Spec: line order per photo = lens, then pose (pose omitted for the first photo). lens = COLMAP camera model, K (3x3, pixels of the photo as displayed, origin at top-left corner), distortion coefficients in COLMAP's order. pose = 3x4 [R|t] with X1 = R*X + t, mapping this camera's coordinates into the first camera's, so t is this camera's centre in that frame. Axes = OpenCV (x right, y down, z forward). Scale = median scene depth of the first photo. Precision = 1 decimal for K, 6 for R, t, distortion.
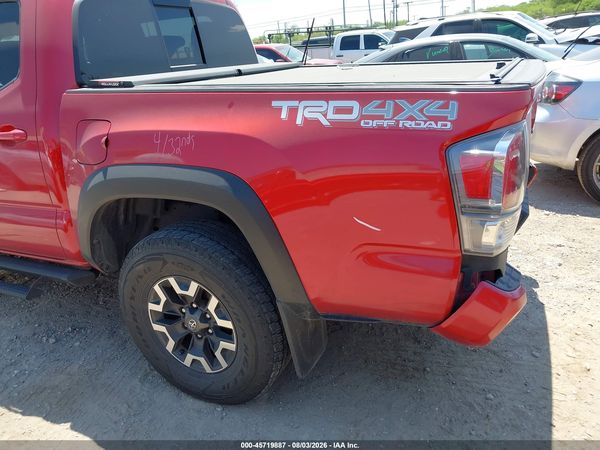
lens RADIAL K [[475.1, 0, 302.0], [0, 475.1, 234.3], [0, 0, 1]] dist [0.014801, -0.025839]
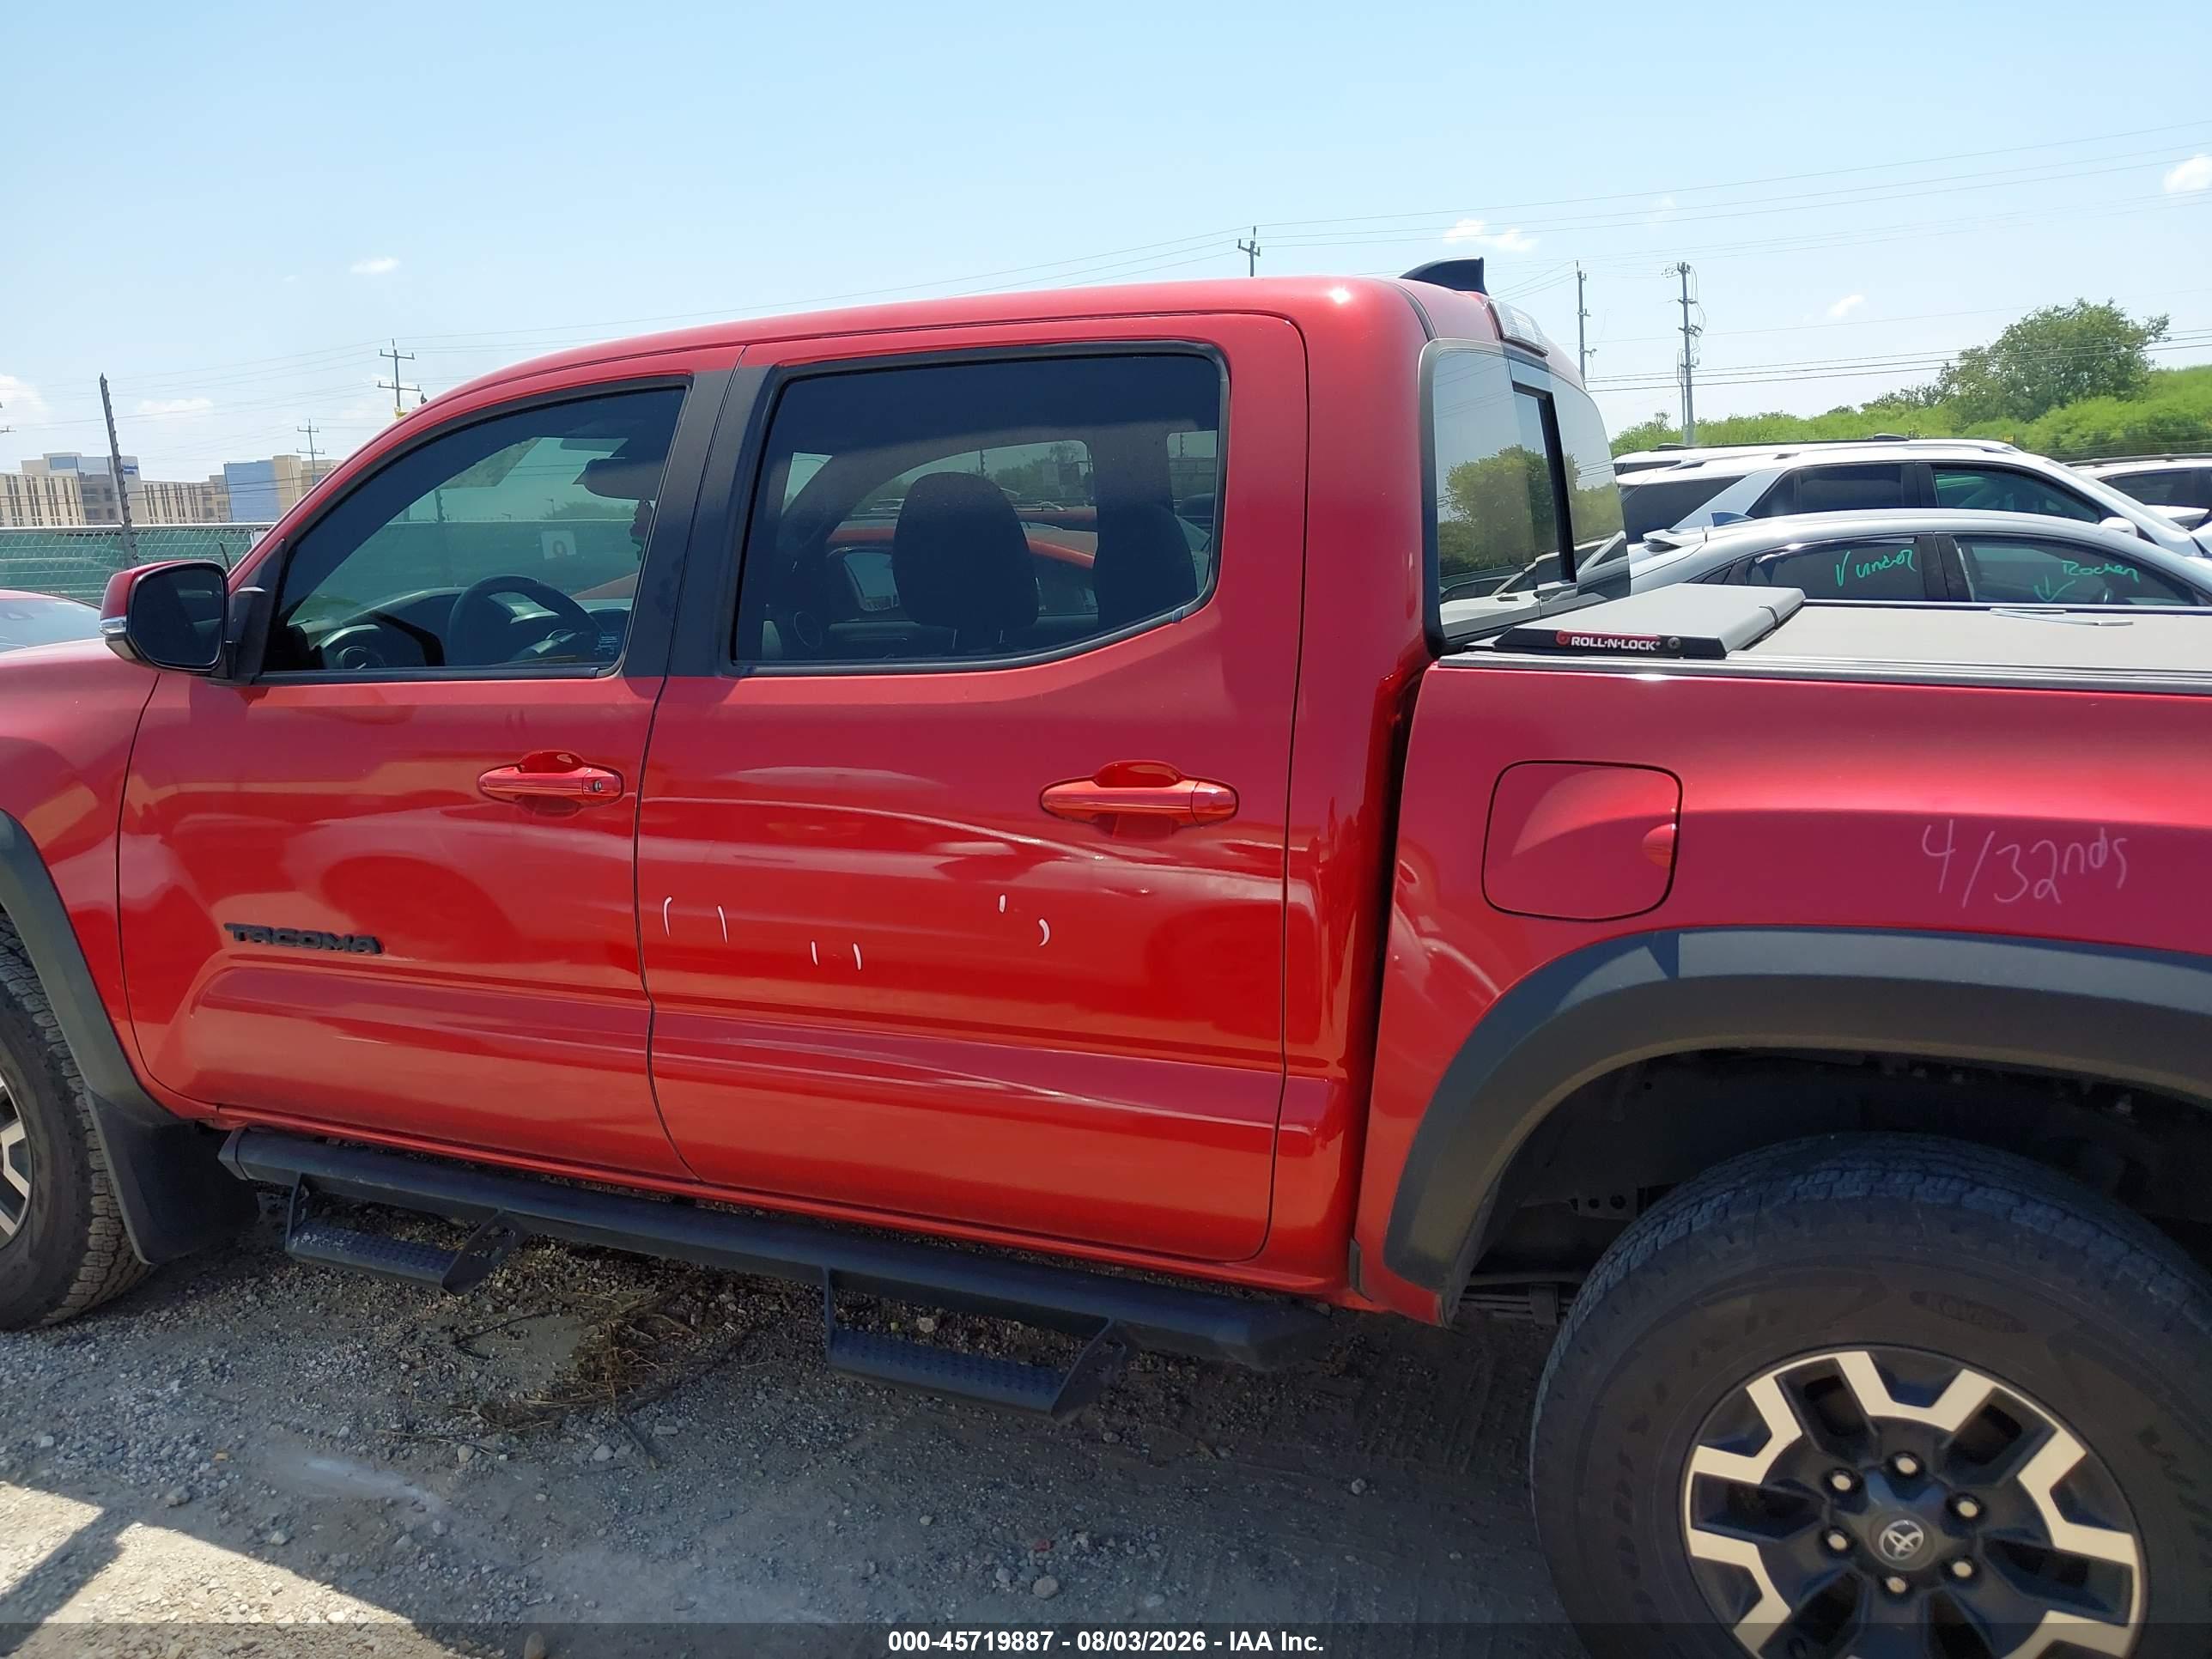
lens RADIAL K [[1751.6, 0, 1119.3], [0, 1751.6, 835.1], [0, 0, 1]] dist [0.014801, -0.025839]
pose [[0.998713, 0.045428, 0.022543, -0.735061], [-0.040215, 0.980232, -0.193720, 0.014376], [-0.030897, 0.192564, 0.980798, -0.006419]]
